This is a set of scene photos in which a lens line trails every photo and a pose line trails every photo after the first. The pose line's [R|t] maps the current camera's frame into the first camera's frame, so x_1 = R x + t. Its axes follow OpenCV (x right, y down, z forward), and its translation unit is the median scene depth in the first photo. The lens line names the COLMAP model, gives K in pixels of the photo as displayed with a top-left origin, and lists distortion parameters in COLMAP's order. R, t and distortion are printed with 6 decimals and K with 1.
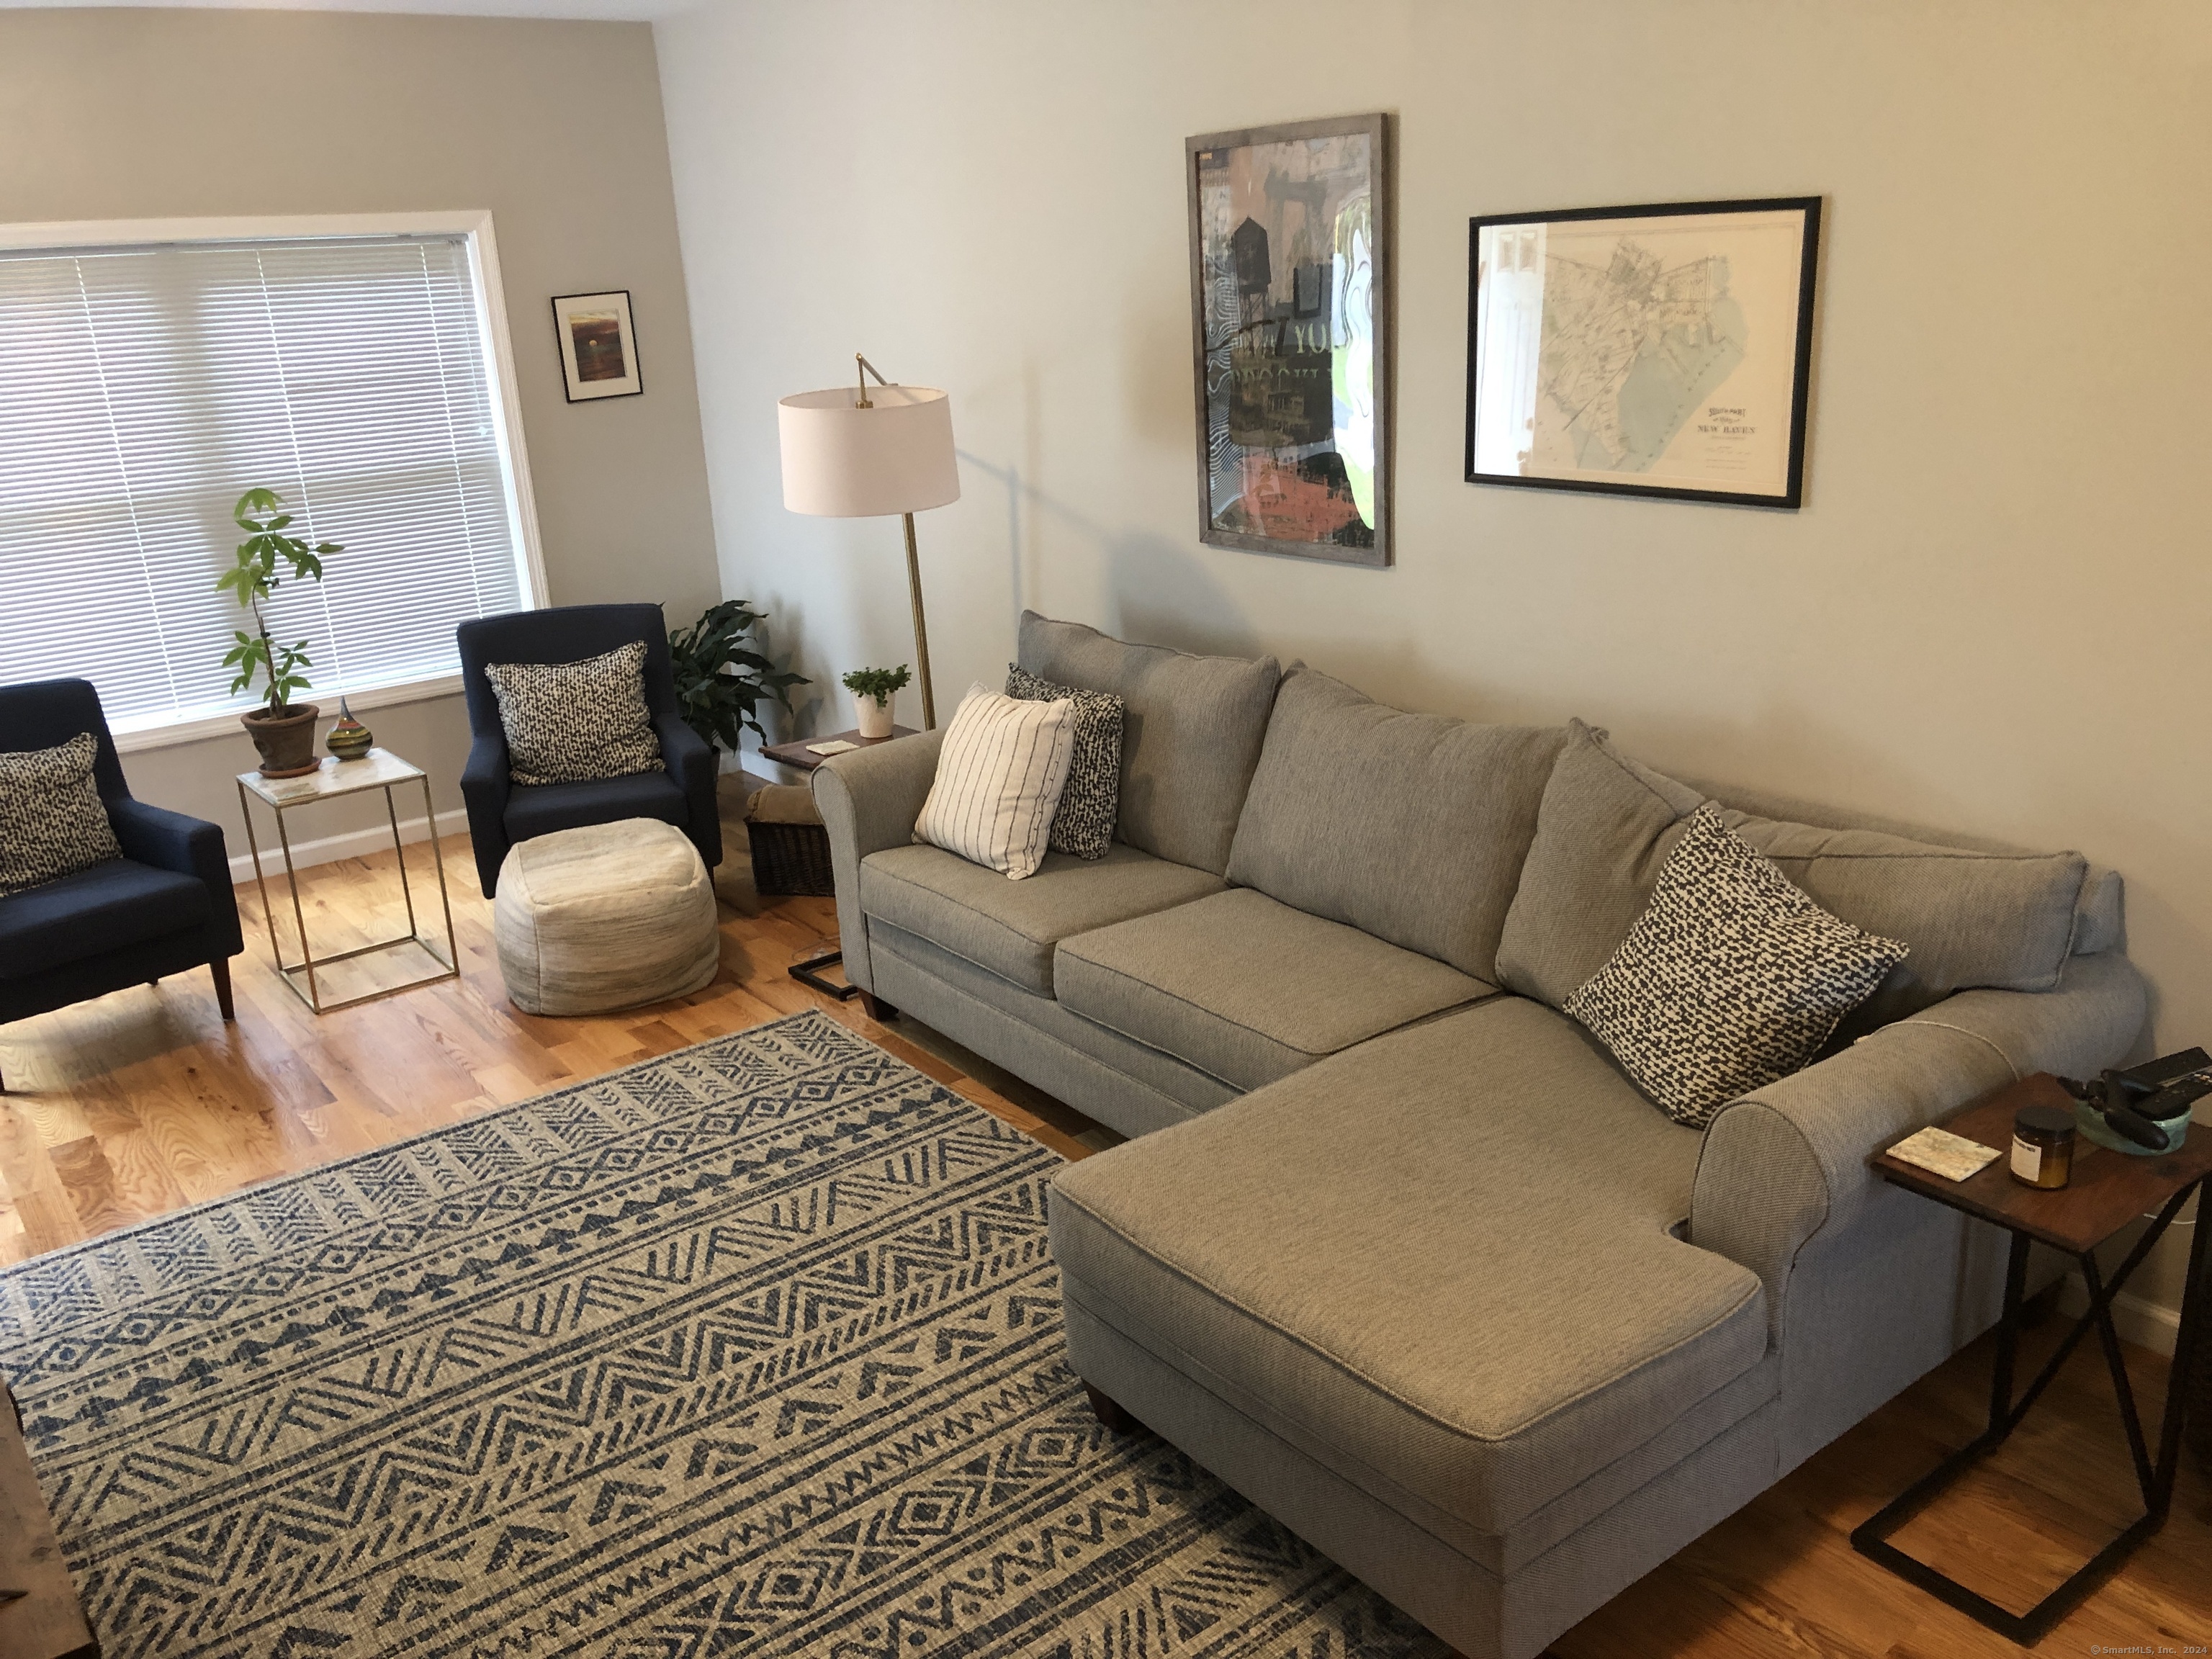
lens RADIAL K [[1891.2, 0, 1105.9], [0, 1891.2, 791.9], [0, 0, 1]] dist [0.050009, 0.002783]
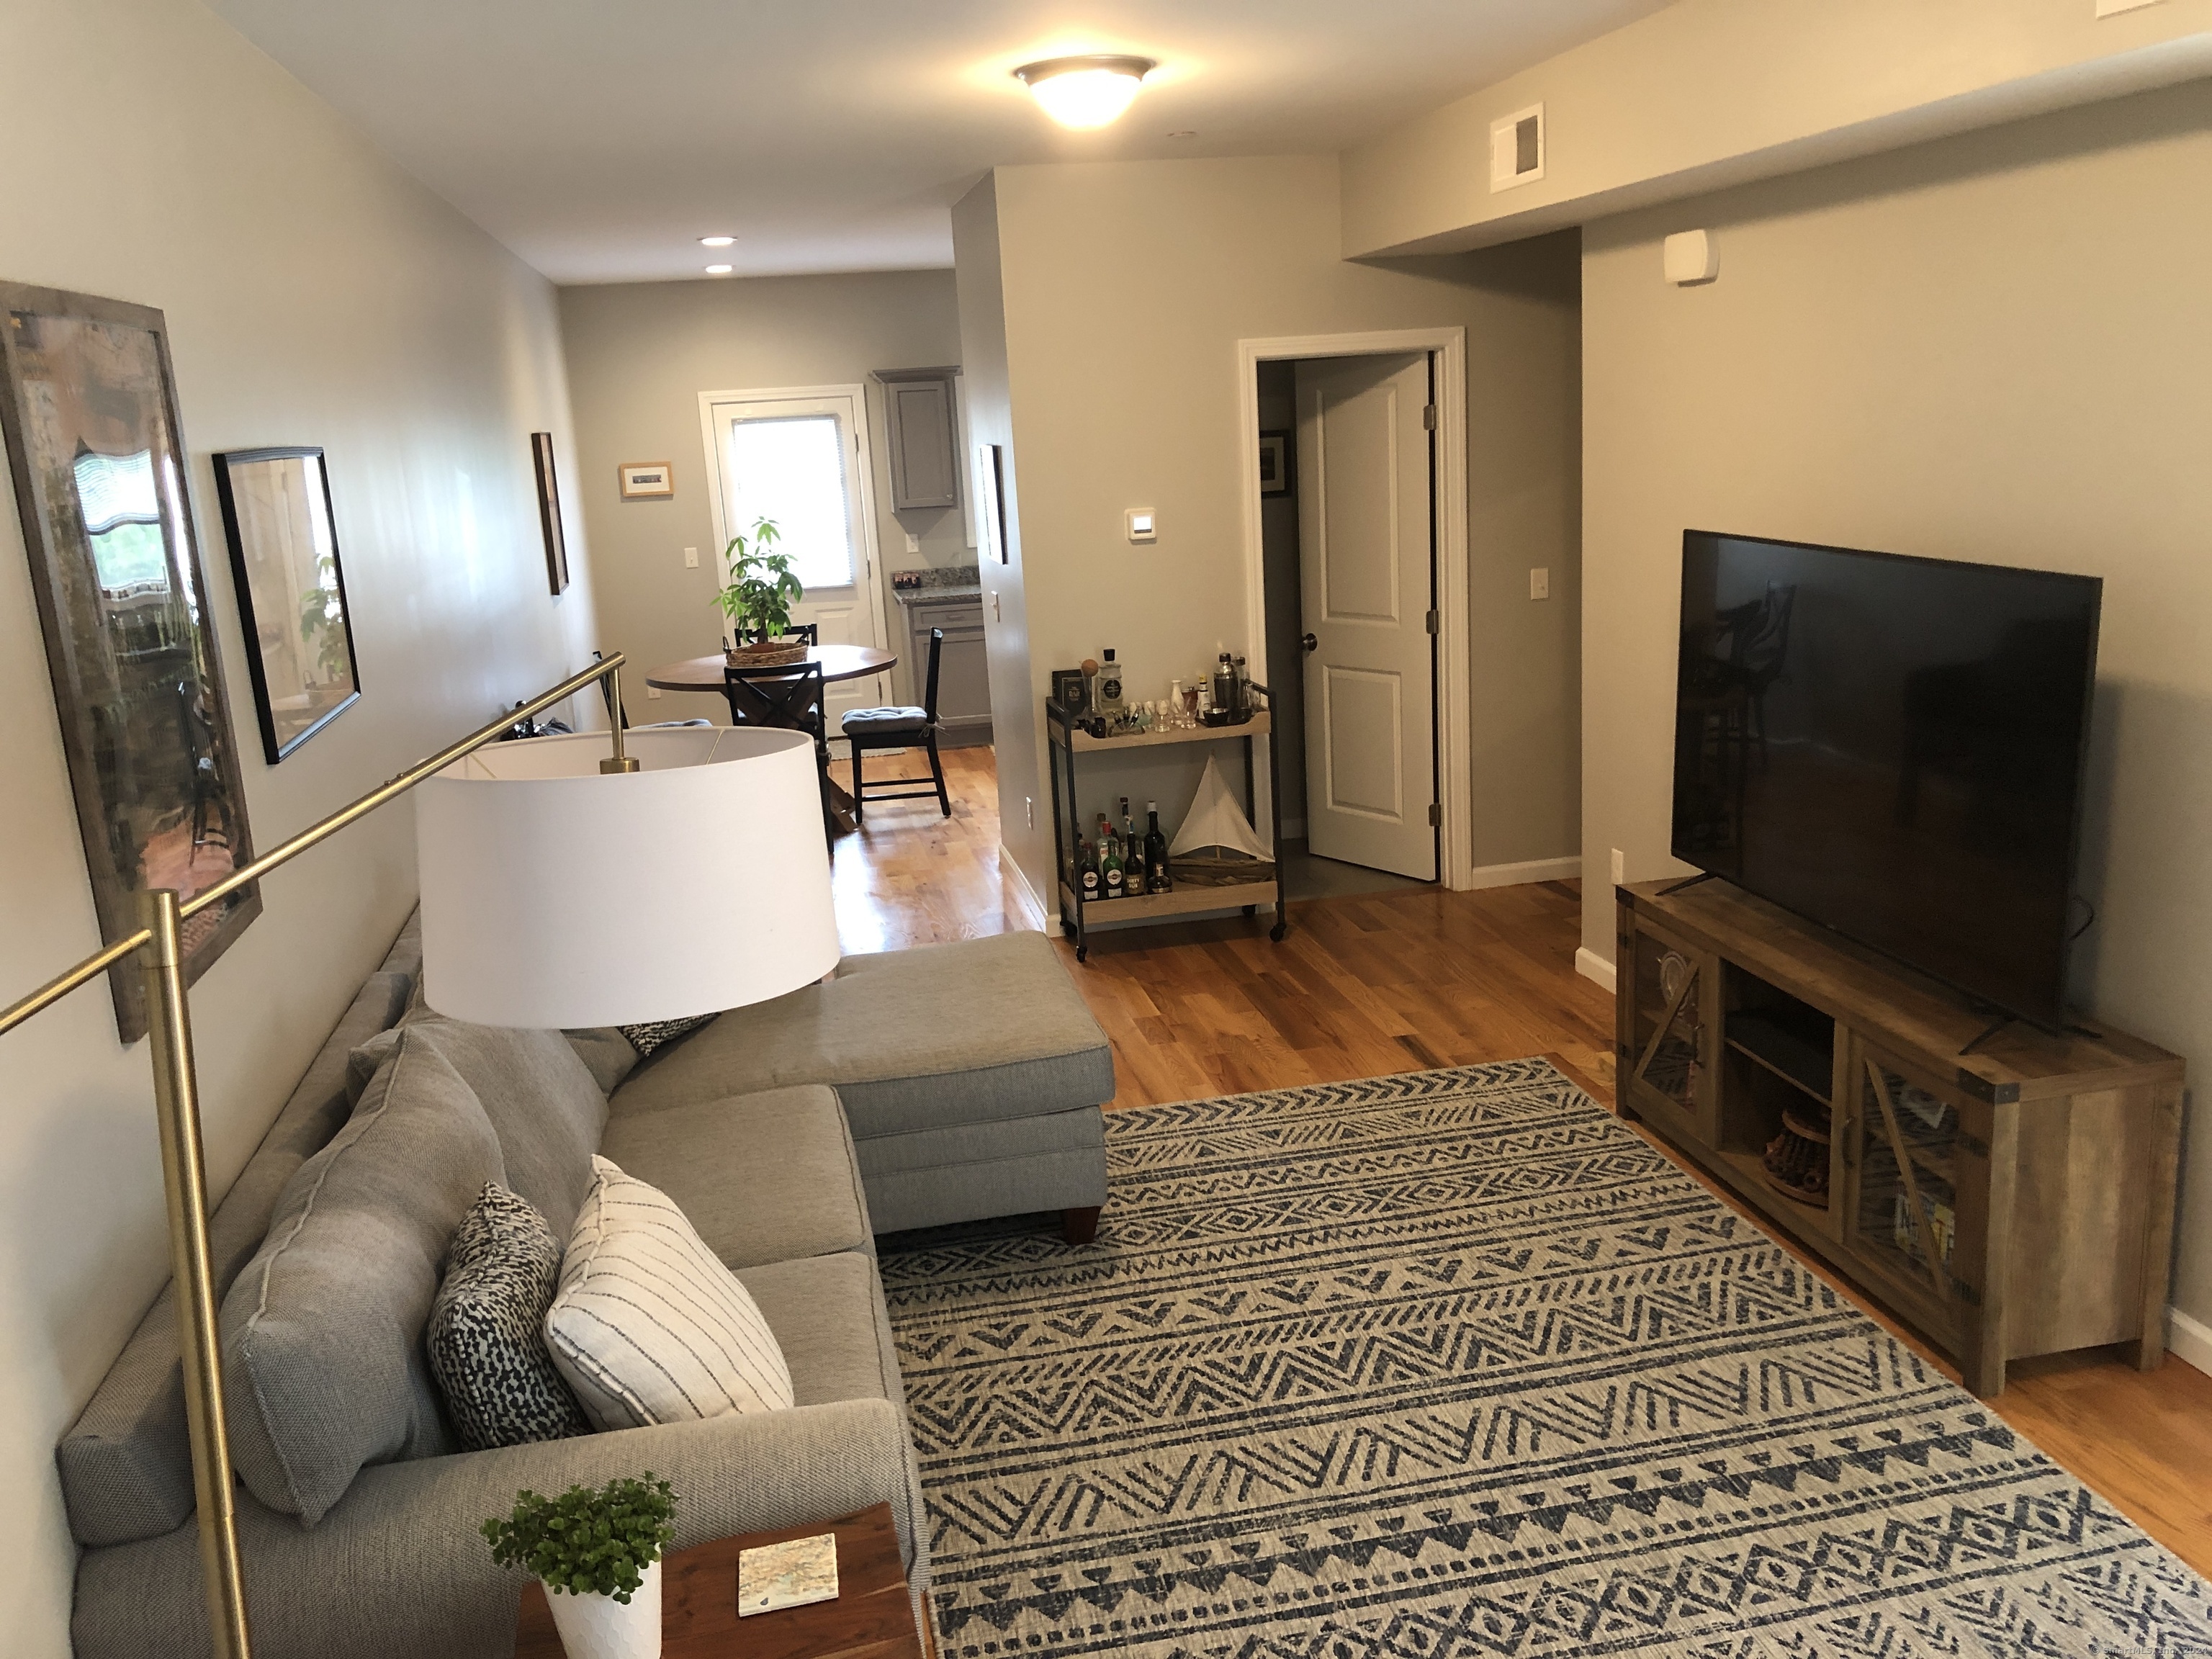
lens RADIAL K [[1801.4, 0, 1079.9], [0, 1801.4, 830.6], [0, 0, 1]] dist [0.029409, -0.041719]
pose [[-0.887756, 0.010045, 0.460204, -0.532172], [0.239475, 0.863894, 0.443102, -0.449469], [-0.393117, 0.503574, -0.769332, 1.654345]]
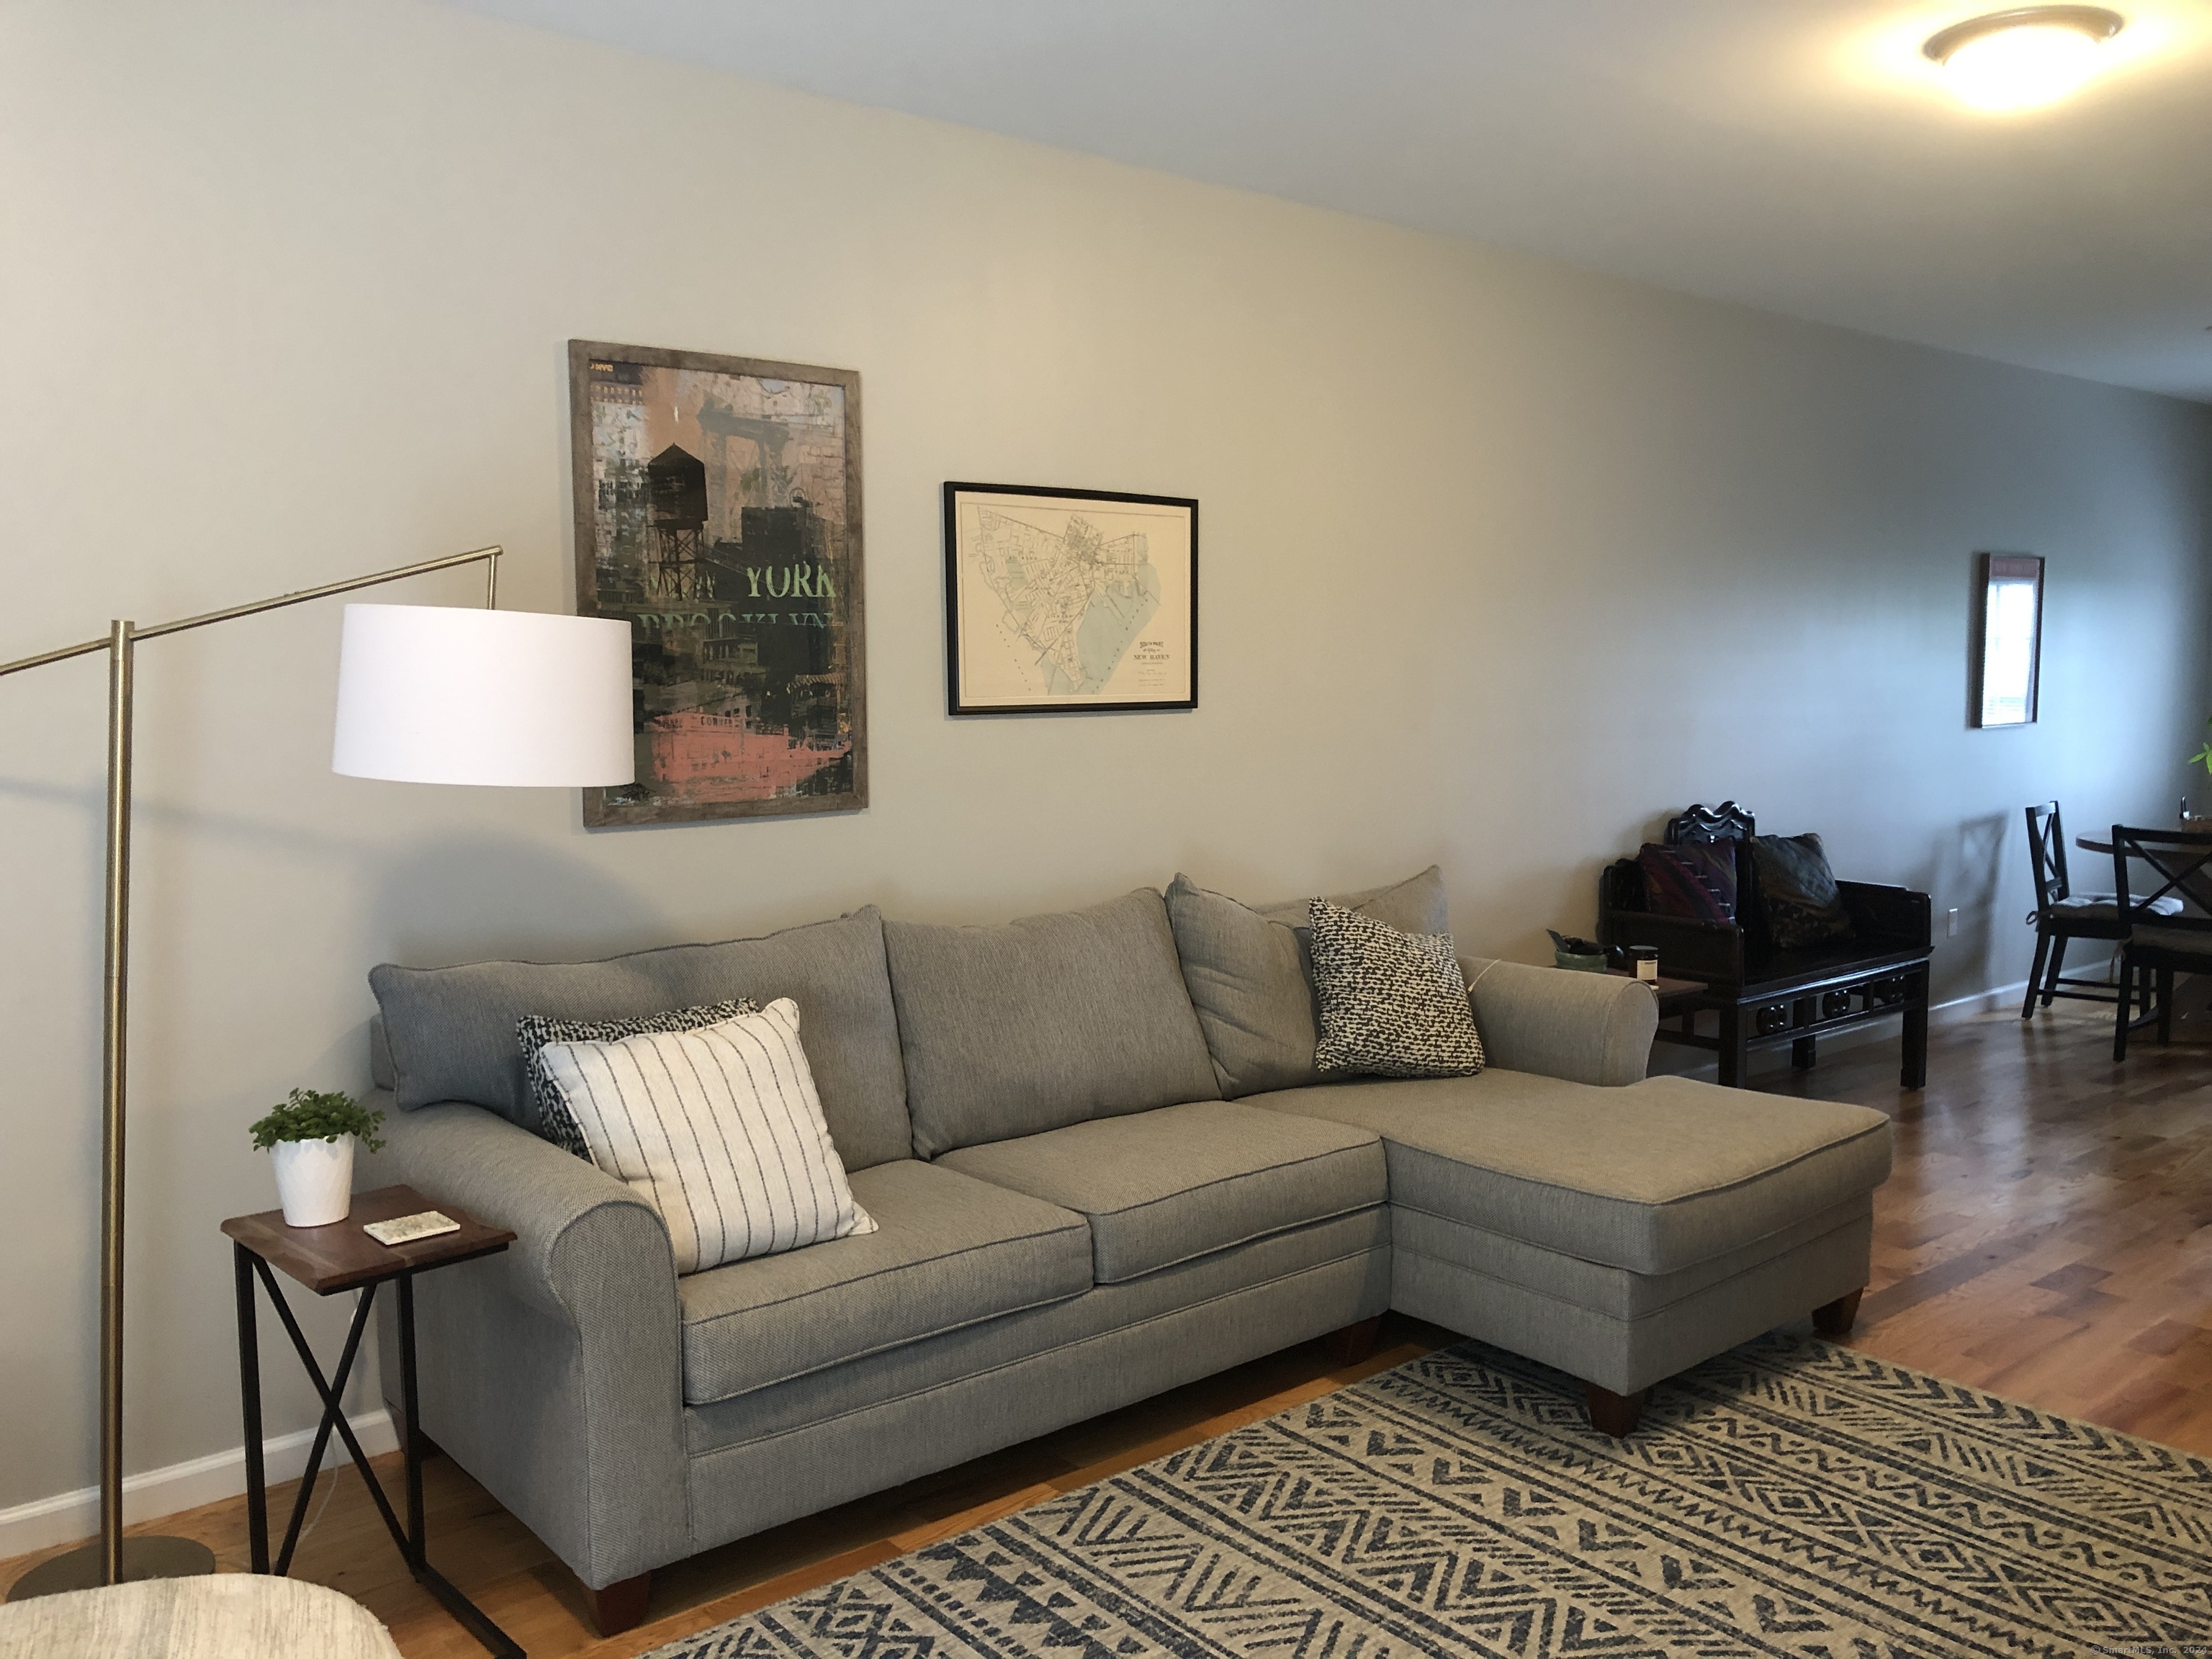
lens RADIAL K [[1816.4, 0, 1112.6], [0, 1816.4, 805.1], [0, 0, 1]] dist [0.043031, -0.007533]
pose [[-0.057682, -0.019034, 0.998154, -0.951719], [0.294313, 0.955060, 0.035220, -0.139831], [-0.953967, 0.295801, -0.049487, 1.097968]]
